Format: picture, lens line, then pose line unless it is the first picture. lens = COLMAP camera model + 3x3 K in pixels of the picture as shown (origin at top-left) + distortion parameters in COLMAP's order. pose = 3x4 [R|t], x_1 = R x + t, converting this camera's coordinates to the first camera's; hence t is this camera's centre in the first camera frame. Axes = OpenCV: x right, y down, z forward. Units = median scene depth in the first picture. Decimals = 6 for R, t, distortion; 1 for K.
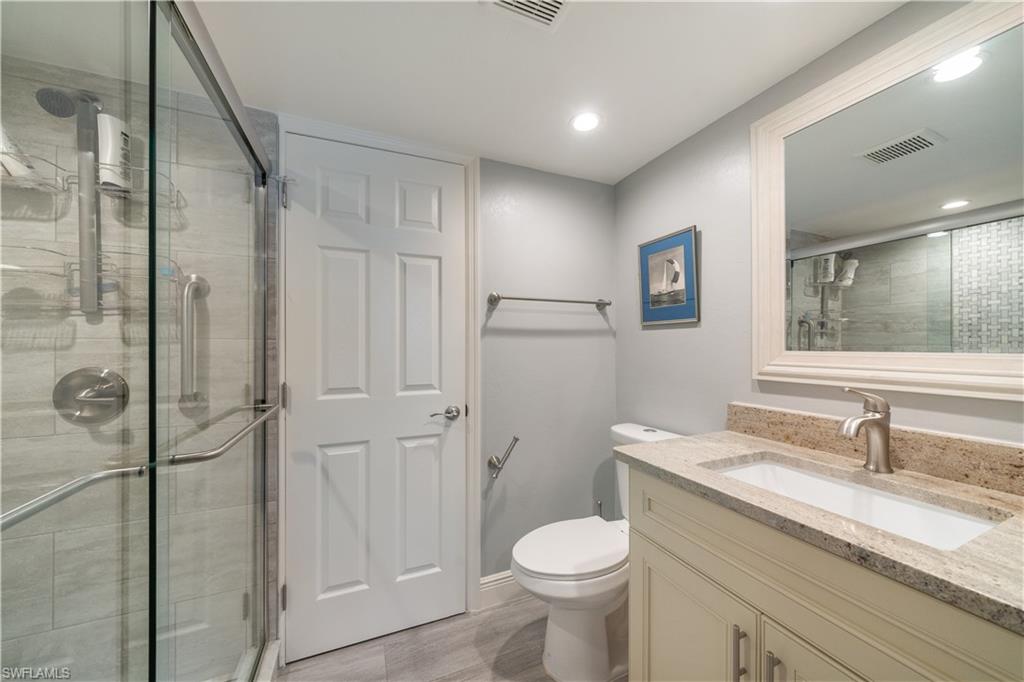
lens RADIAL K [[345.2, 0, 512.0], [0, 345.2, 341.0], [0, 0, 1]] dist [0.000037, -0.000001]
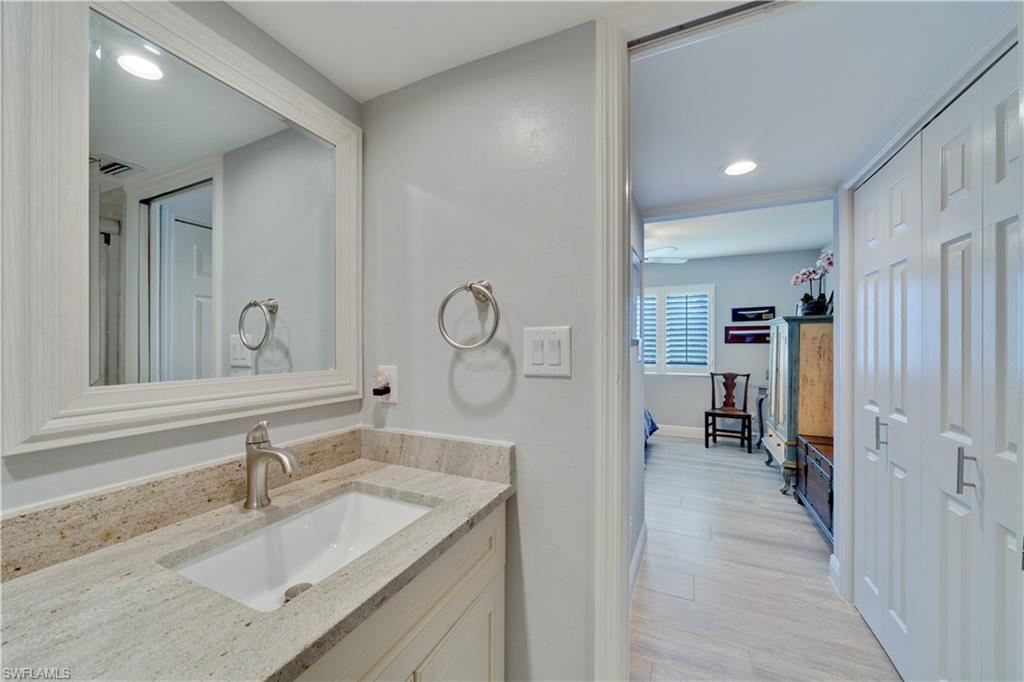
lens RADIAL K [[381.5, 0, 512.0], [0, 381.5, 341.0], [0, 0, 1]] dist [-0.000751, -0.000055]
pose [[-0.645234, 0.006609, 0.763956, -0.145786], [-0.010015, 0.999803, -0.017108, -0.048302], [-0.763919, -0.018690, -0.645041, 0.970001]]
